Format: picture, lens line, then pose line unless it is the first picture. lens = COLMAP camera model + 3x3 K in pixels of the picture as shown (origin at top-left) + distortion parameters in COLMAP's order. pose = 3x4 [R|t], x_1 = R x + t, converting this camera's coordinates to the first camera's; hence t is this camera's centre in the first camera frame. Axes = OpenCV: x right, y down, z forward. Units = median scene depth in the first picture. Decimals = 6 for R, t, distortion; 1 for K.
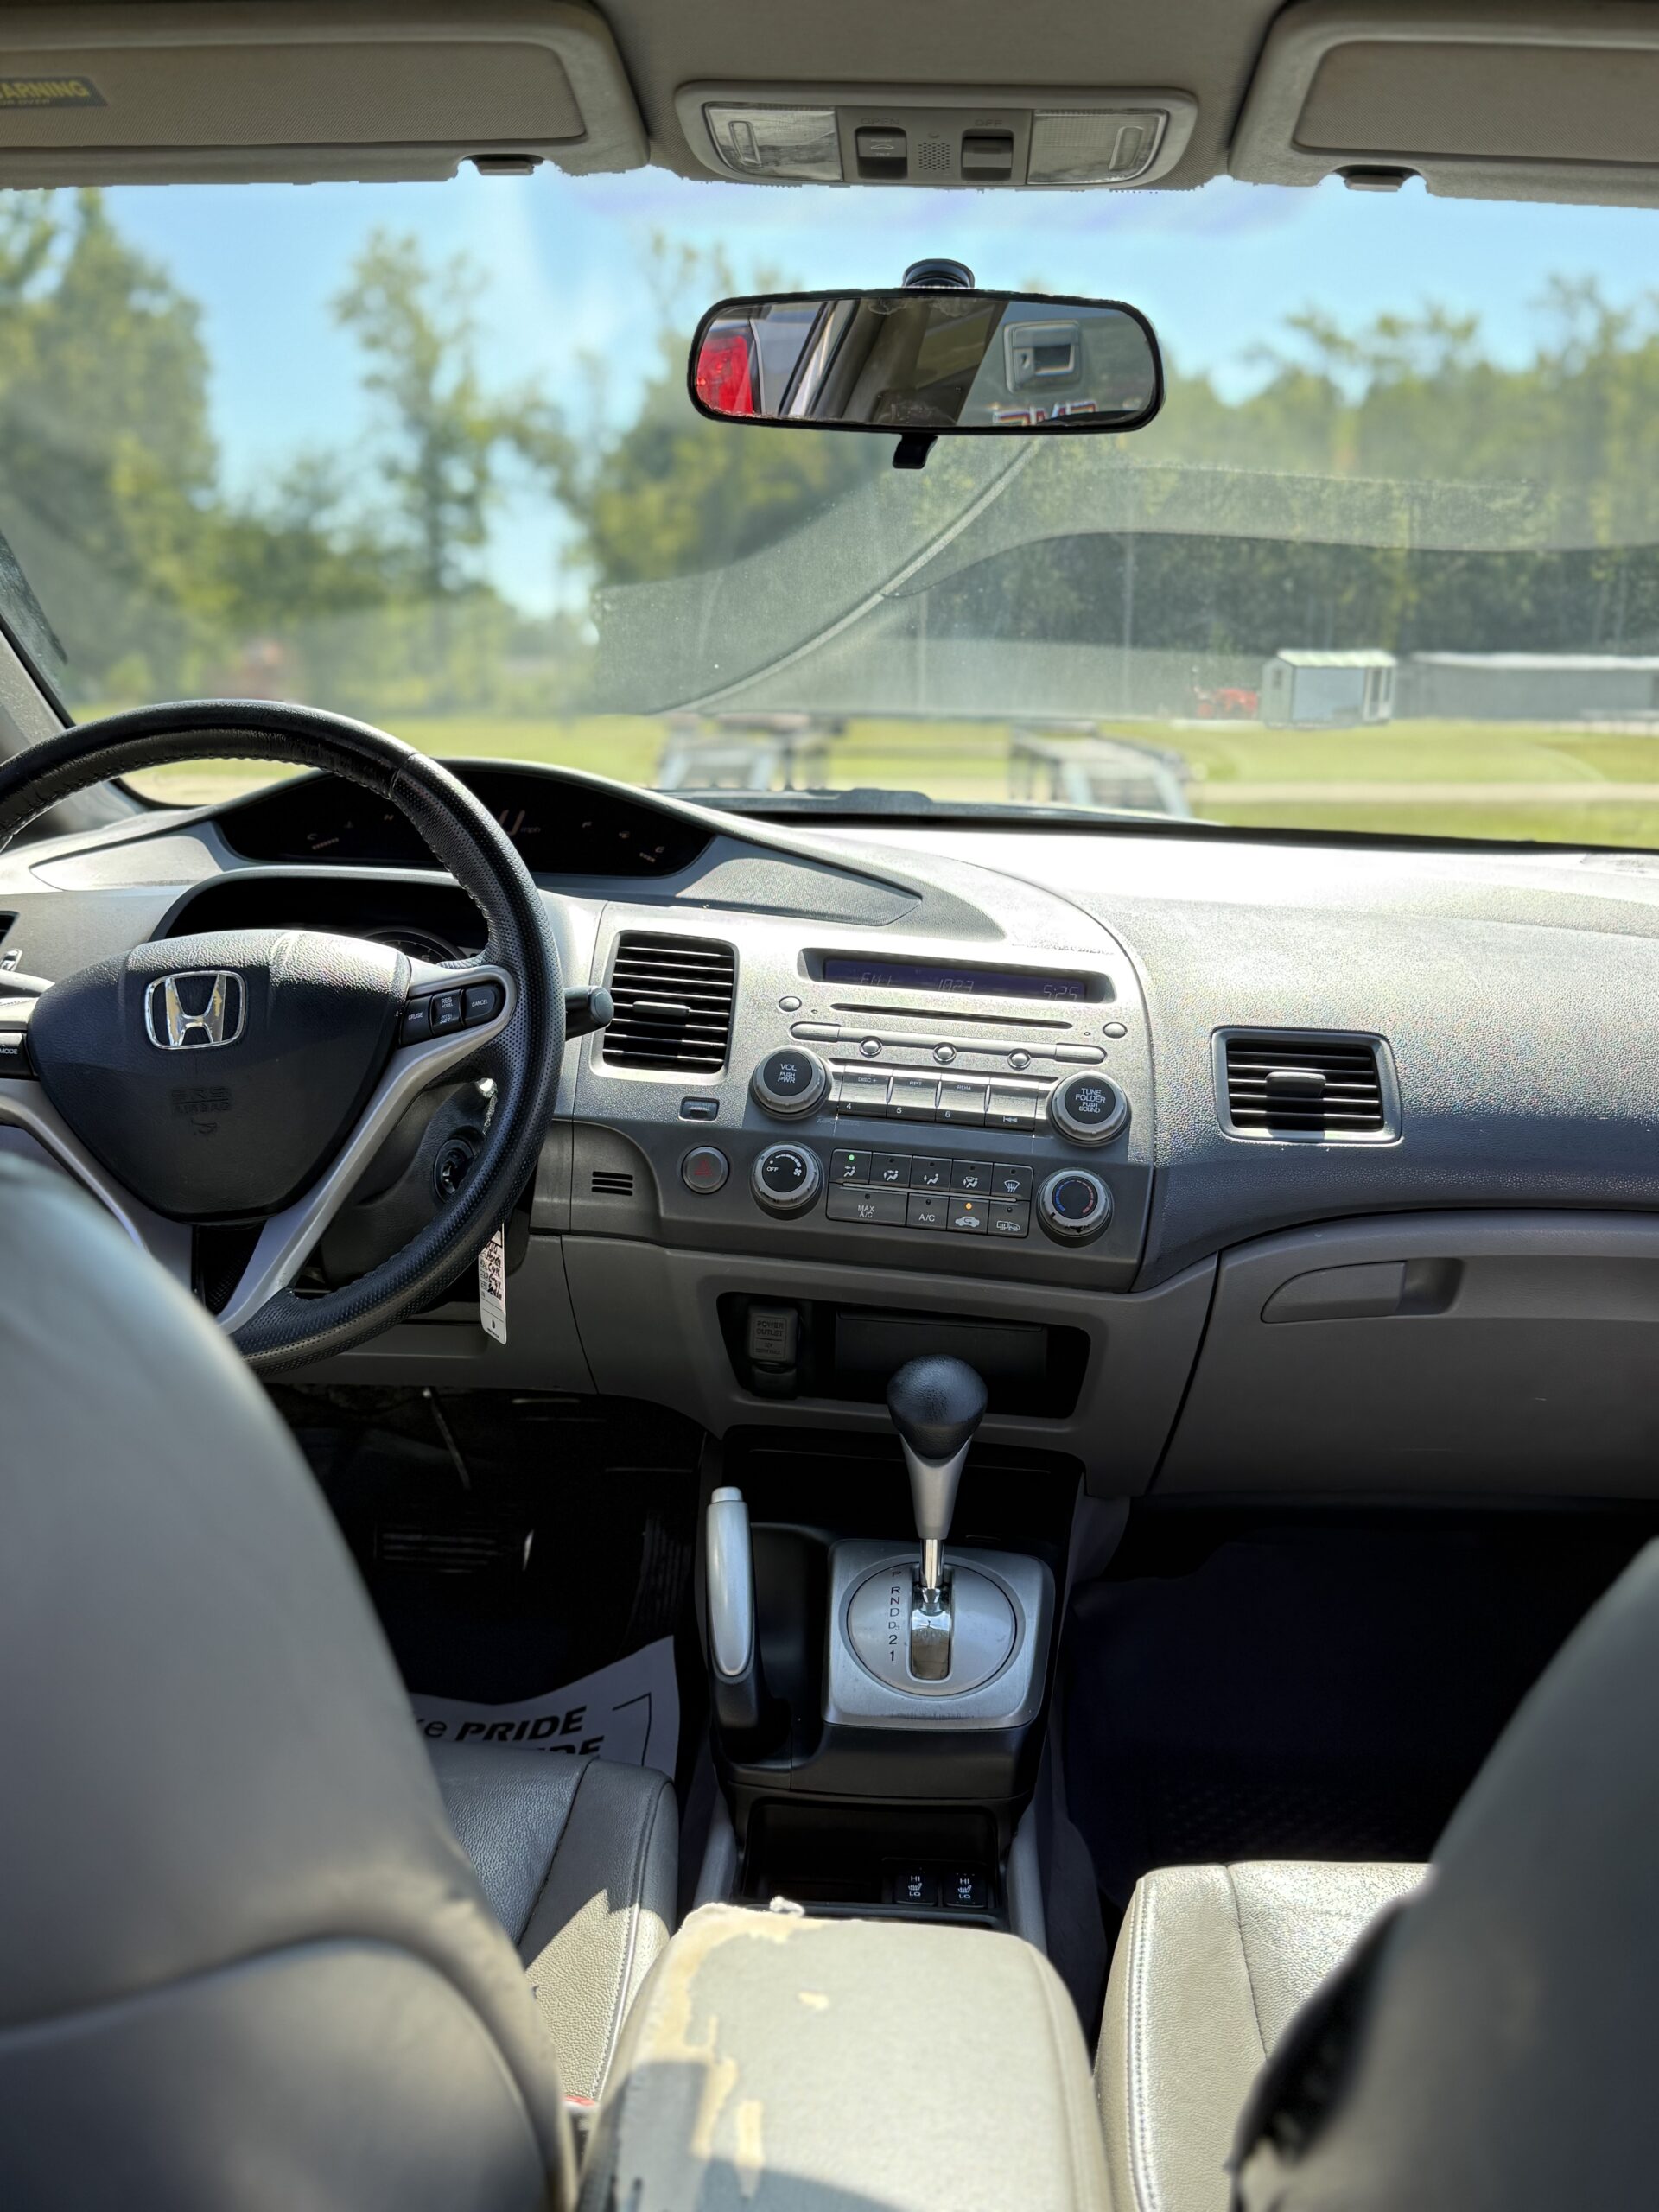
lens RADIAL K [[1997.6, 0, 829.4], [0, 1997.6, 1112.9], [0, 0, 1]] dist [0.139301, -0.260456]
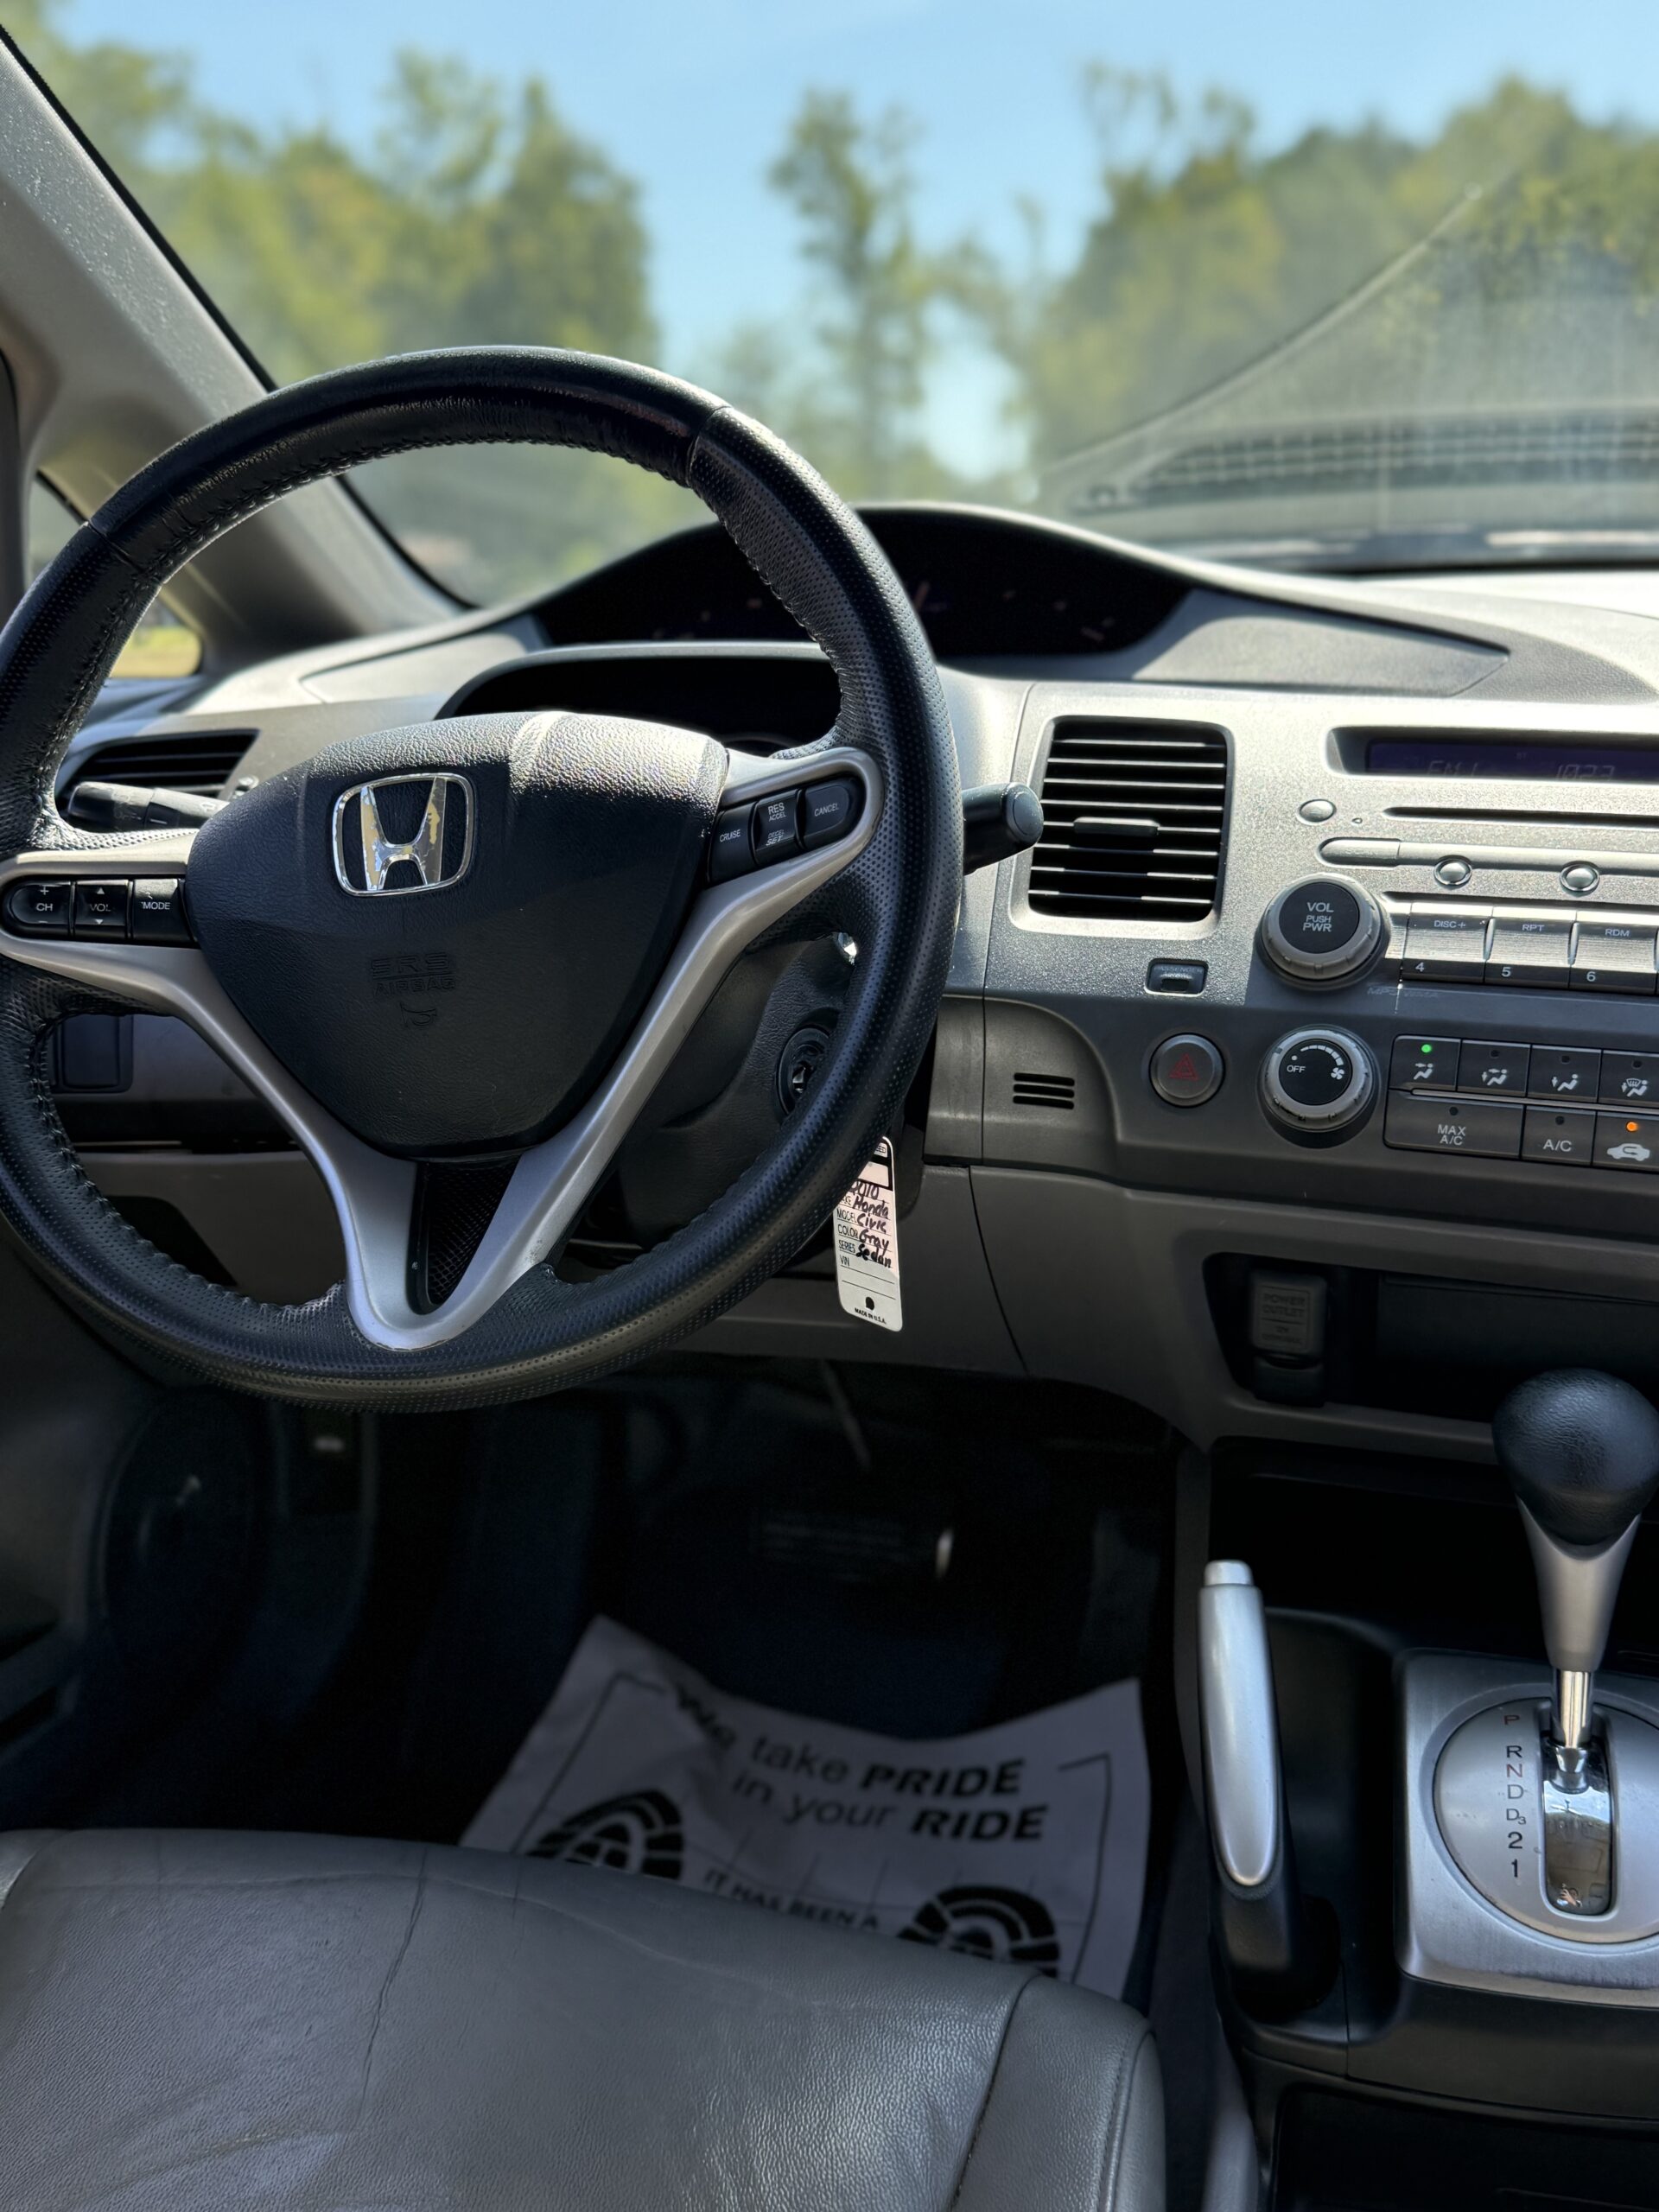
lens RADIAL K [[1997.6, 0, 829.4], [0, 1997.6, 1112.9], [0, 0, 1]] dist [0.139301, -0.260456]
pose [[0.976039, -0.002083, -0.217586, -0.033963], [0.015711, 0.998019, 0.060924, 0.000924], [0.217028, -0.062882, 0.974138, 0.342095]]
